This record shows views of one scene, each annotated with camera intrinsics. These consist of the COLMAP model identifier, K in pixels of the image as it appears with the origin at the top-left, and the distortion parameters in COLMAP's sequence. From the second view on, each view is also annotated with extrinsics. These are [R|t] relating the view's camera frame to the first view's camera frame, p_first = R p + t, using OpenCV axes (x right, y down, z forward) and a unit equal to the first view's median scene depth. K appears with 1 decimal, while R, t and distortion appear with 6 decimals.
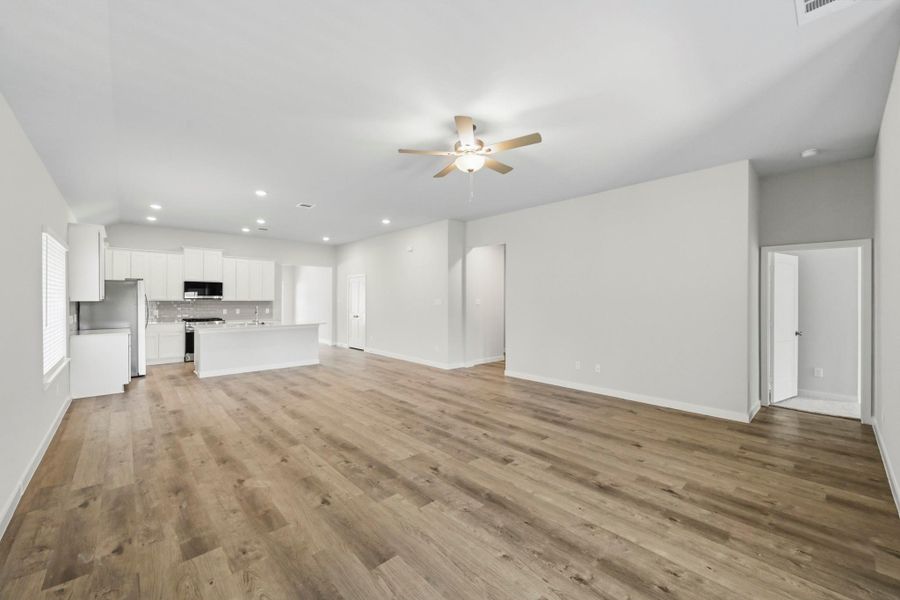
lens RADIAL K [[354.5, 0, 448.9], [0, 354.5, 298.6], [0, 0, 1]] dist [-0.000362, 0.000281]
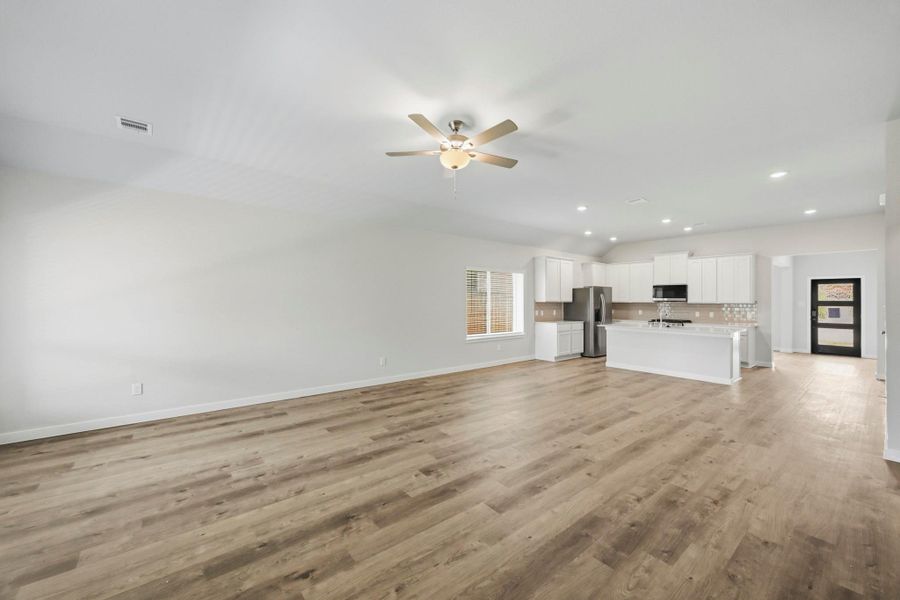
lens RADIAL K [[354.5, 0, 448.9], [0, 354.5, 298.6], [0, 0, 1]] dist [-0.000362, 0.000281]
pose [[-0.059859, -0.007416, -0.998179, 1.168575], [-0.003212, 0.999969, -0.007237, 0.009246], [0.998202, 0.002772, -0.059881, 1.186466]]
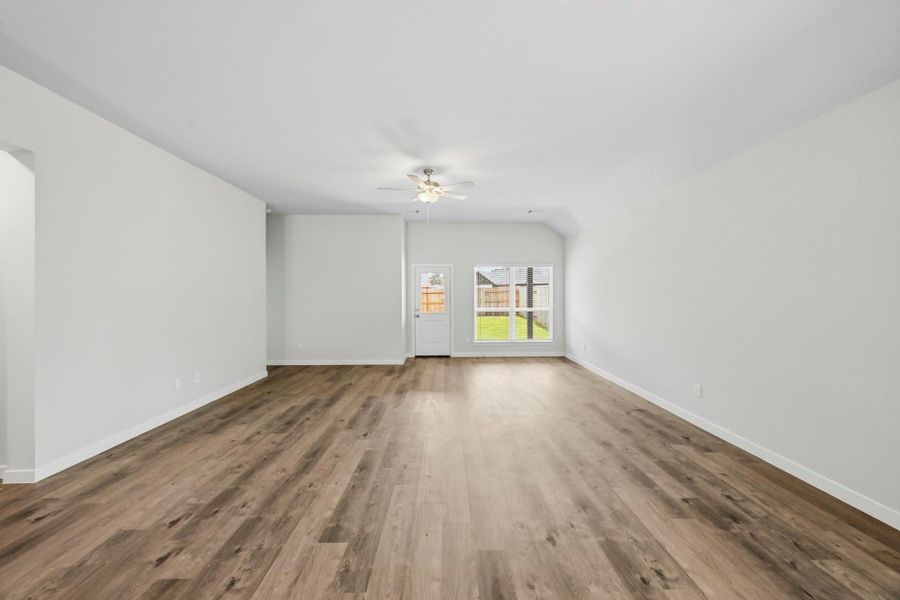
lens RADIAL K [[354.5, 0, 448.9], [0, 354.5, 298.6], [0, 0, 1]] dist [-0.000362, 0.000281]
pose [[-0.748418, -0.005050, 0.663208, -1.061042], [0.002092, 0.999948, 0.009975, 0.007449], [-0.663224, 0.008853, -0.748369, 2.268010]]
